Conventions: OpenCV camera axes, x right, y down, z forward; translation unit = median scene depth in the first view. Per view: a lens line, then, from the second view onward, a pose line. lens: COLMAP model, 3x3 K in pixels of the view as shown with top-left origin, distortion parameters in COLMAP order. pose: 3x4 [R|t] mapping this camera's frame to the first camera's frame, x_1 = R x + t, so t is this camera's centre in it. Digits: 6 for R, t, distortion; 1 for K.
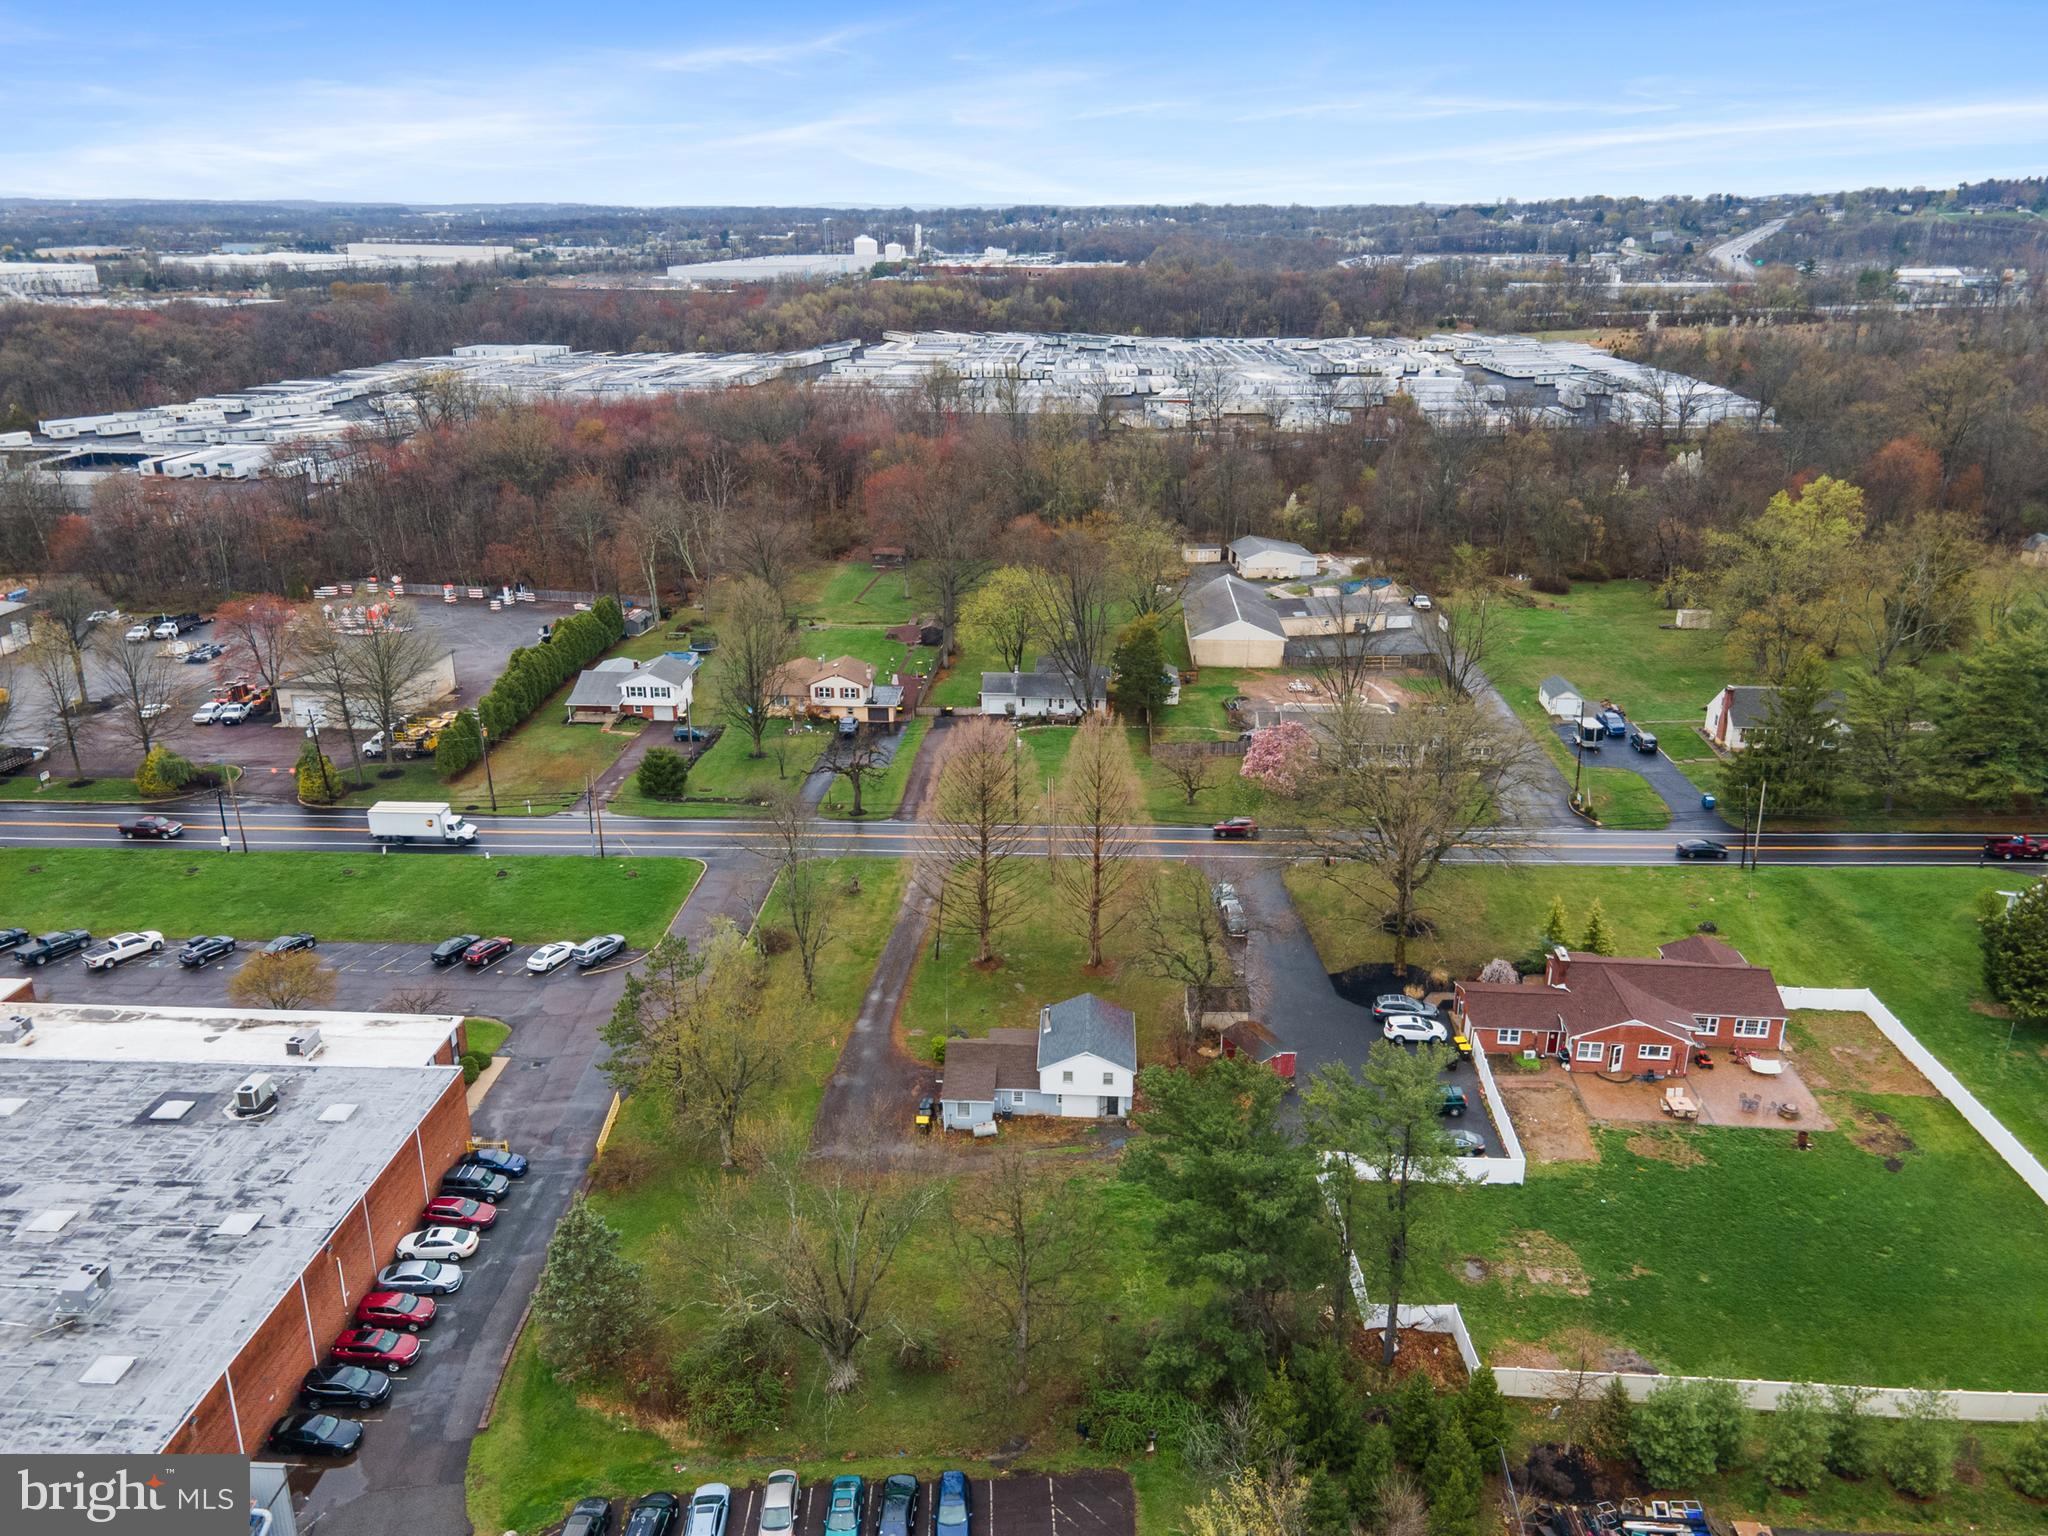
lens RADIAL K [[1501.6, 0, 1042.7], [0, 1501.6, 749.6], [0, 0, 1]] dist [0.034541, 0.017276]
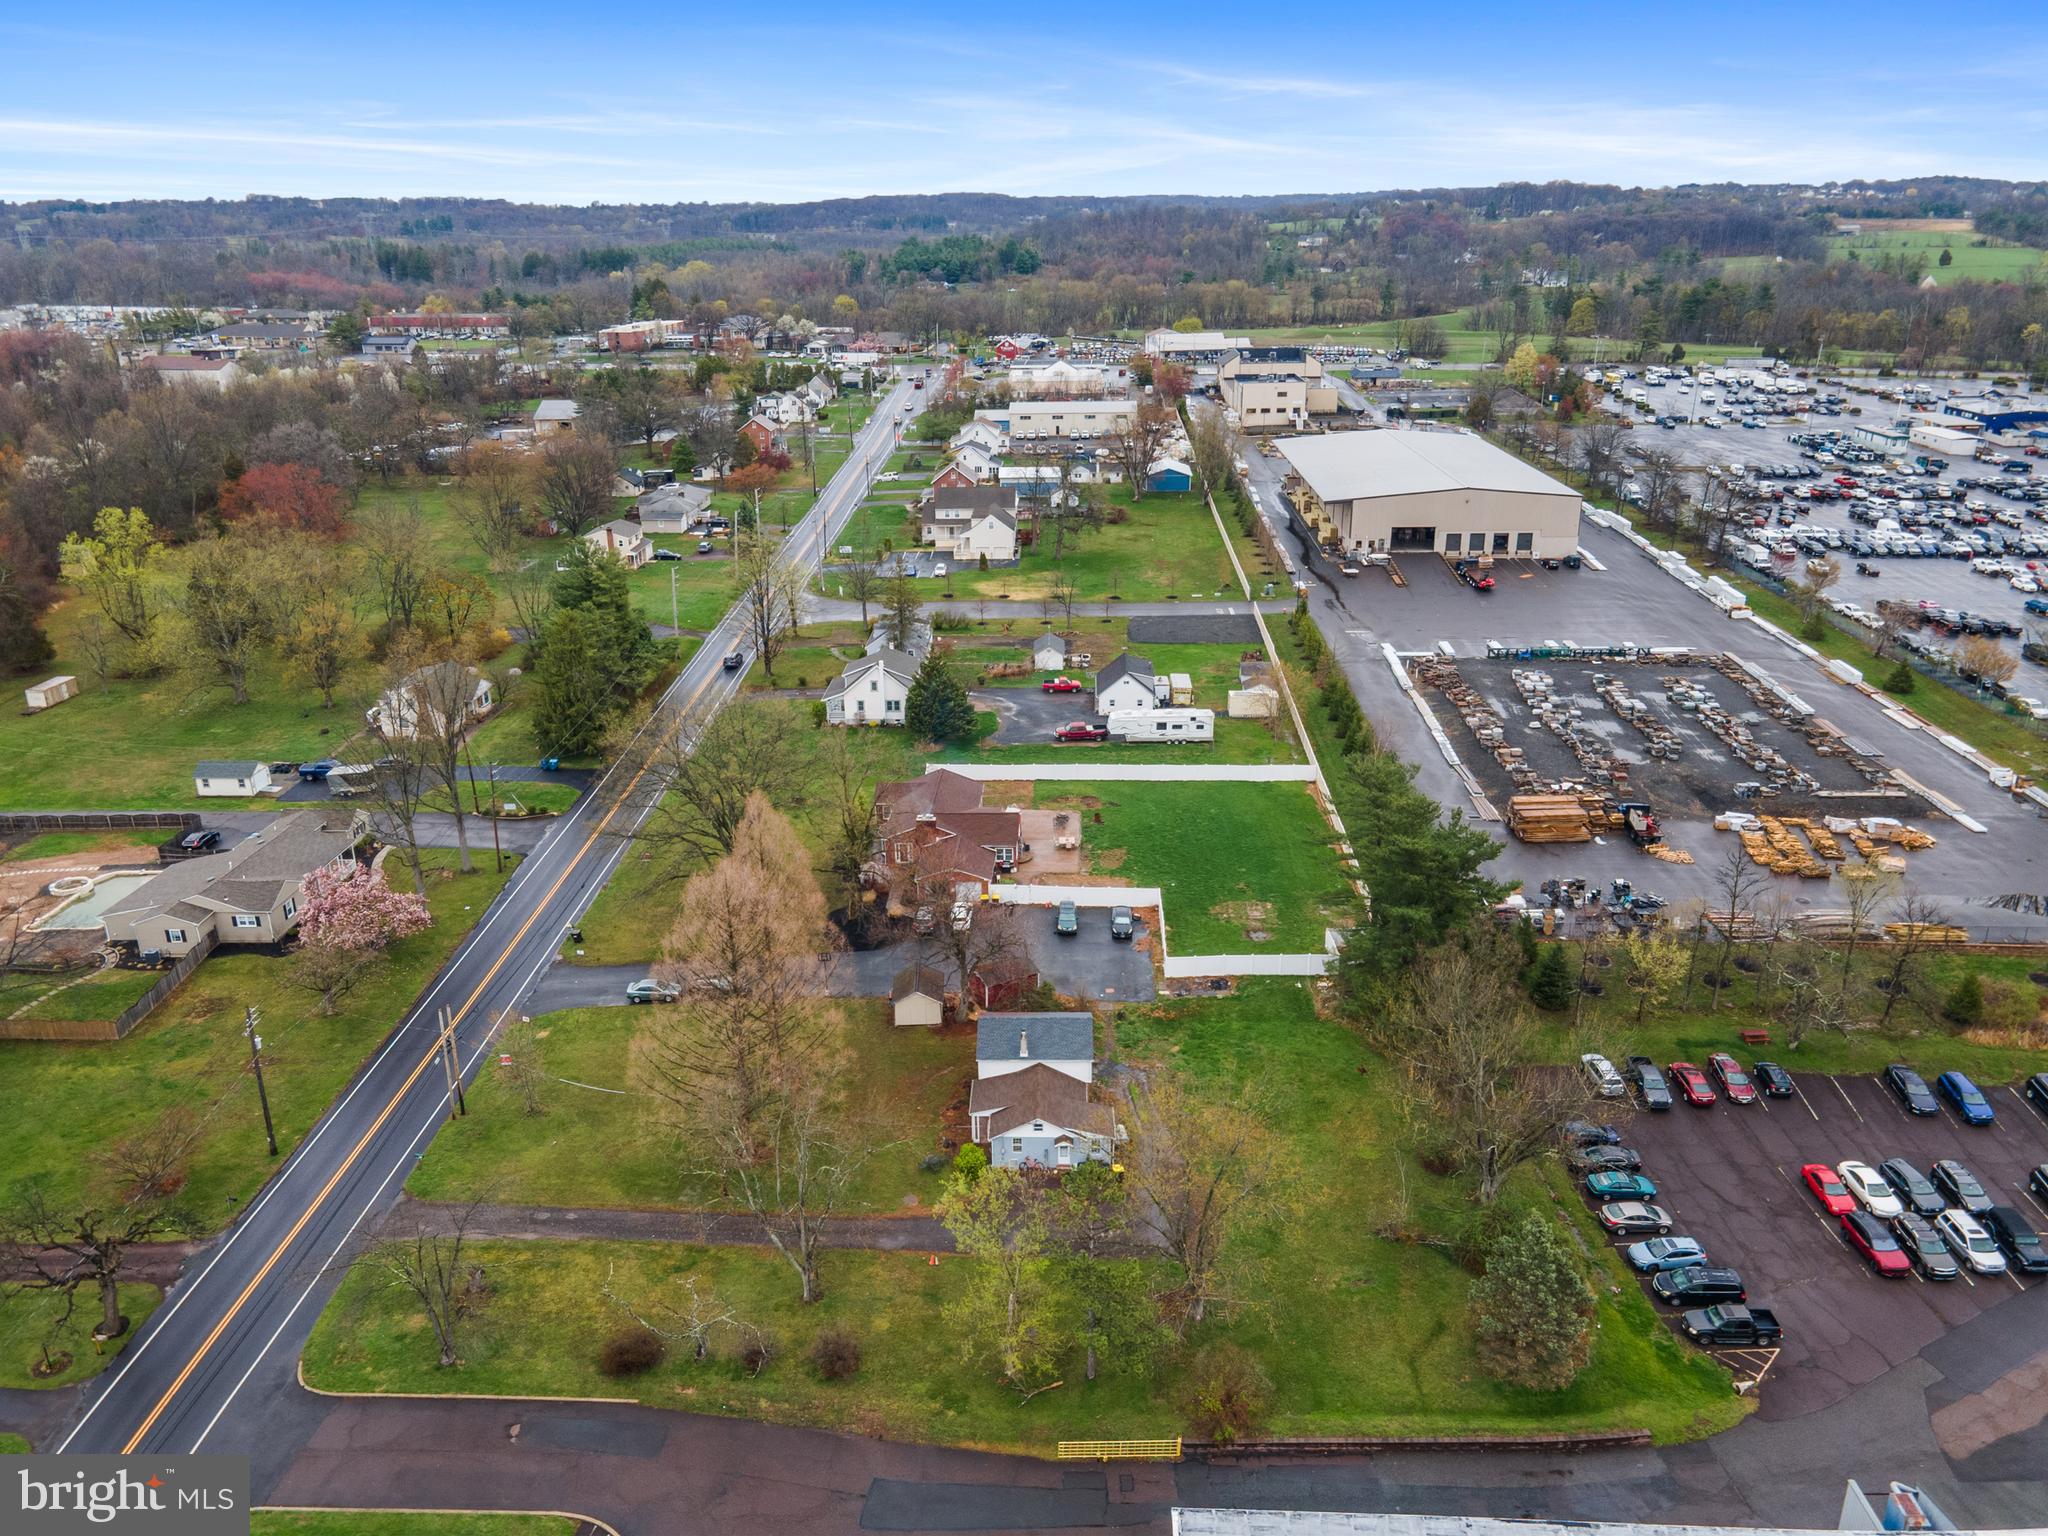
lens RADIAL K [[1501.6, 0, 1008.1], [0, 1501.6, 771.8], [0, 0, 1]] dist [0.034541, 0.017276]
pose [[-0.011608, -0.347738, 0.937520, -0.605797], [0.351480, 0.876333, 0.329395, -0.211862], [-0.936123, 0.333343, 0.112051, 0.604013]]
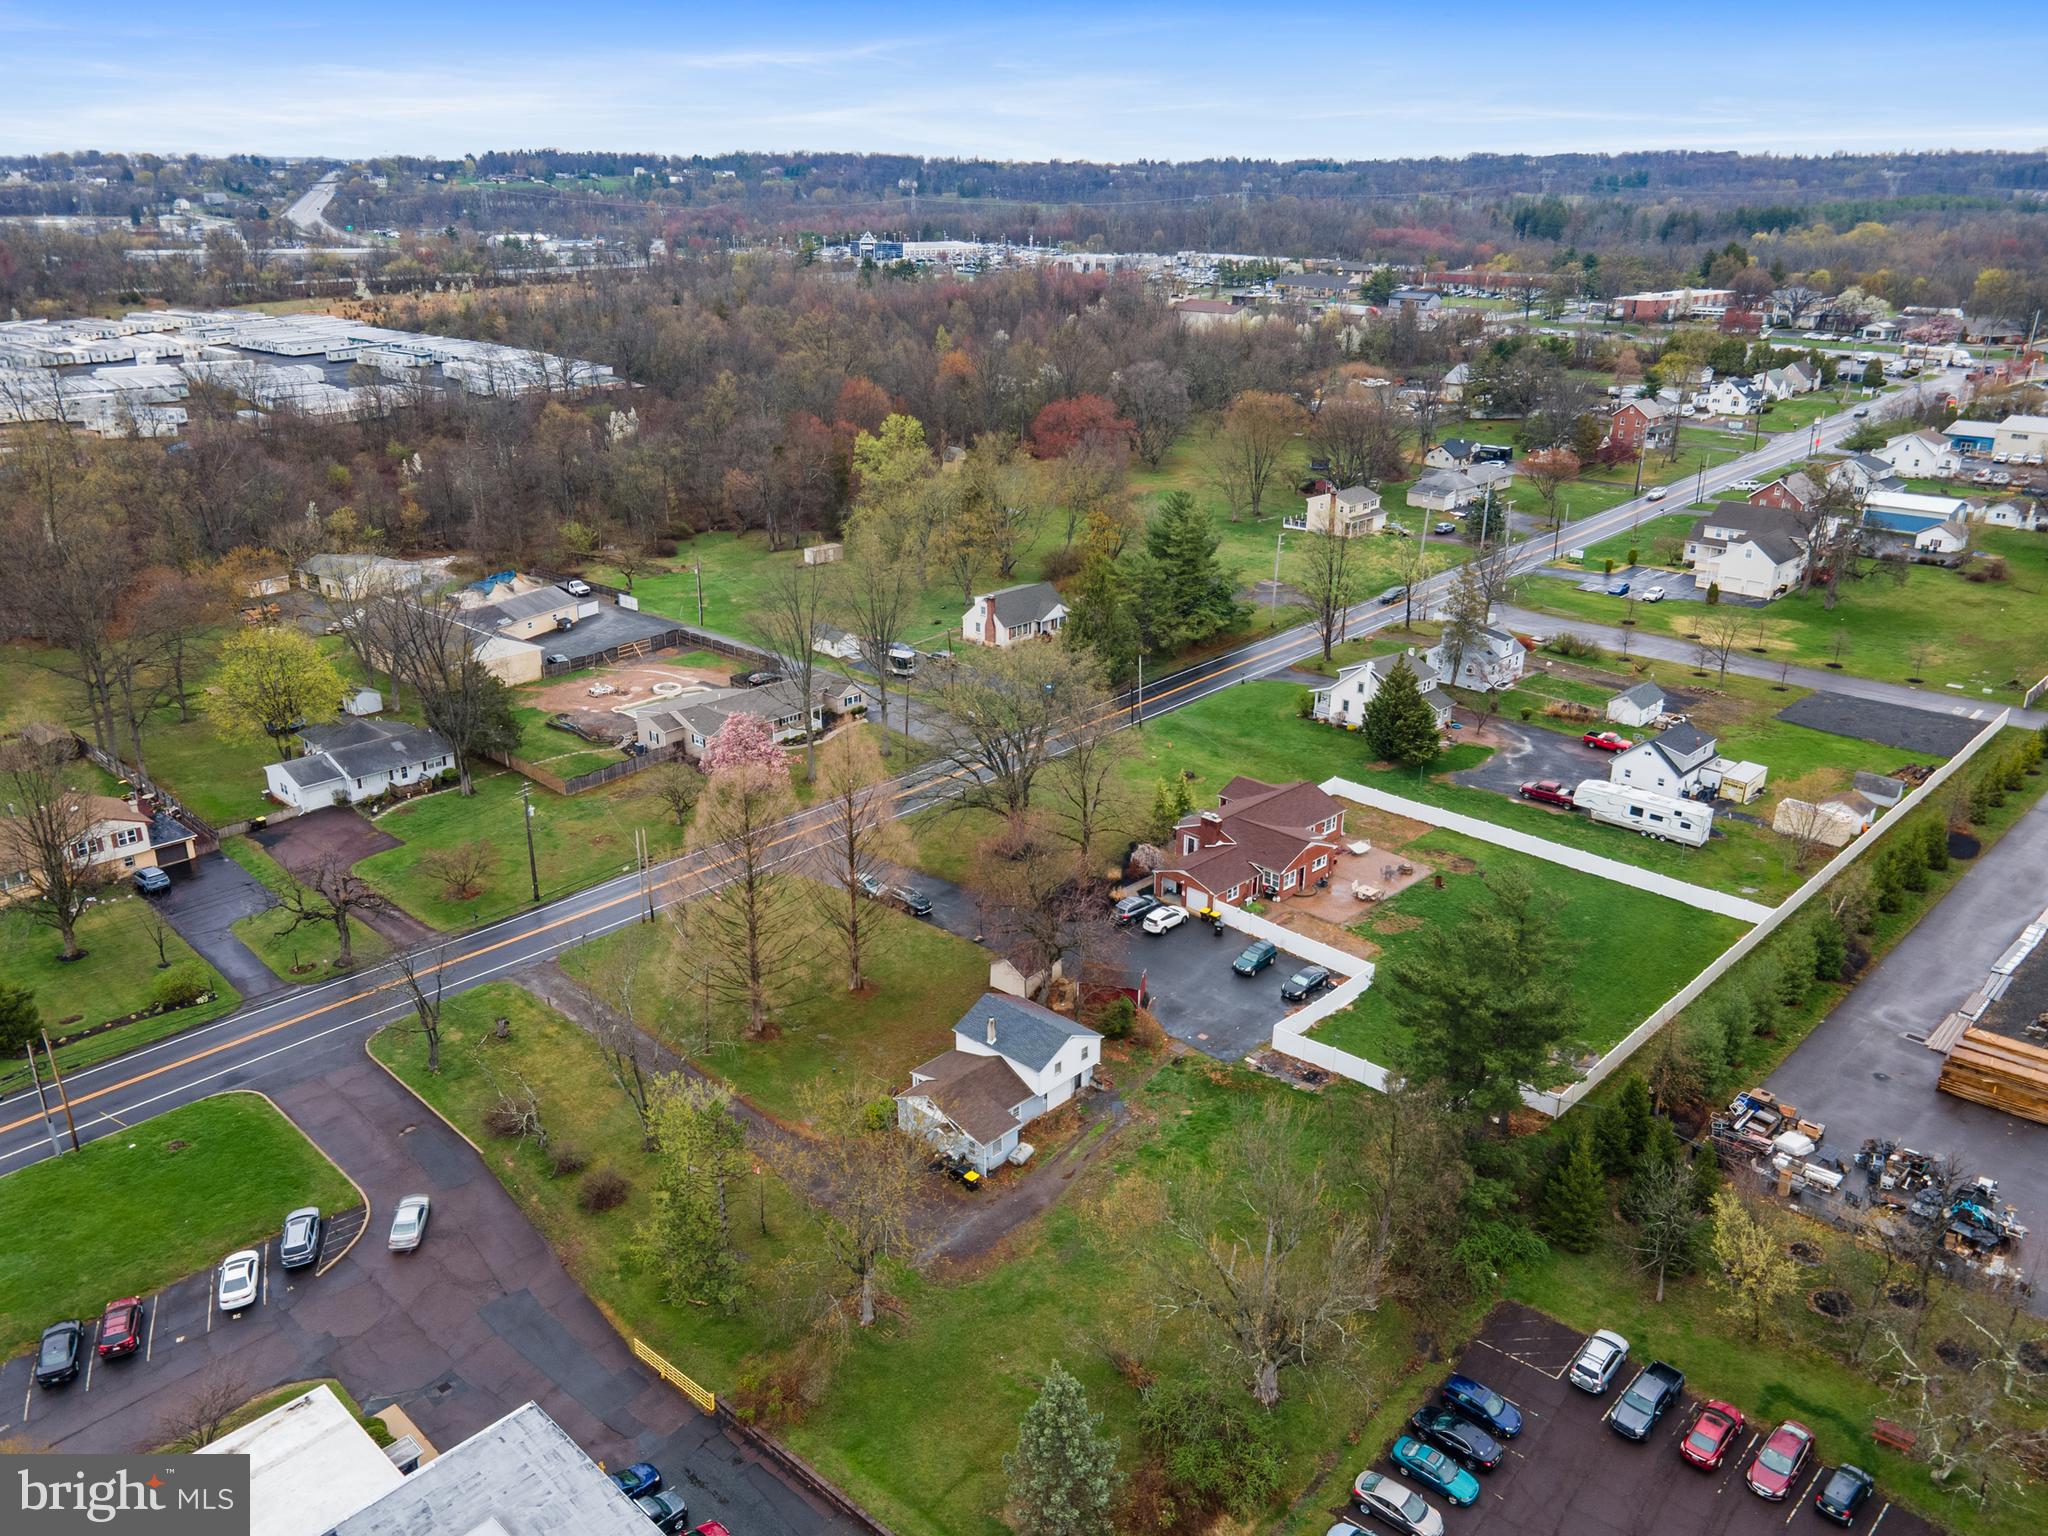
lens RADIAL K [[1501.6, 0, 1004.5], [0, 1501.6, 802.7], [0, 0, 1]] dist [0.034541, 0.017276]
pose [[0.658193, -0.286660, 0.696138, -0.443187], [0.251077, 0.955315, 0.155994, -0.076680], [-0.709748, 0.072110, 0.700755, 0.223744]]
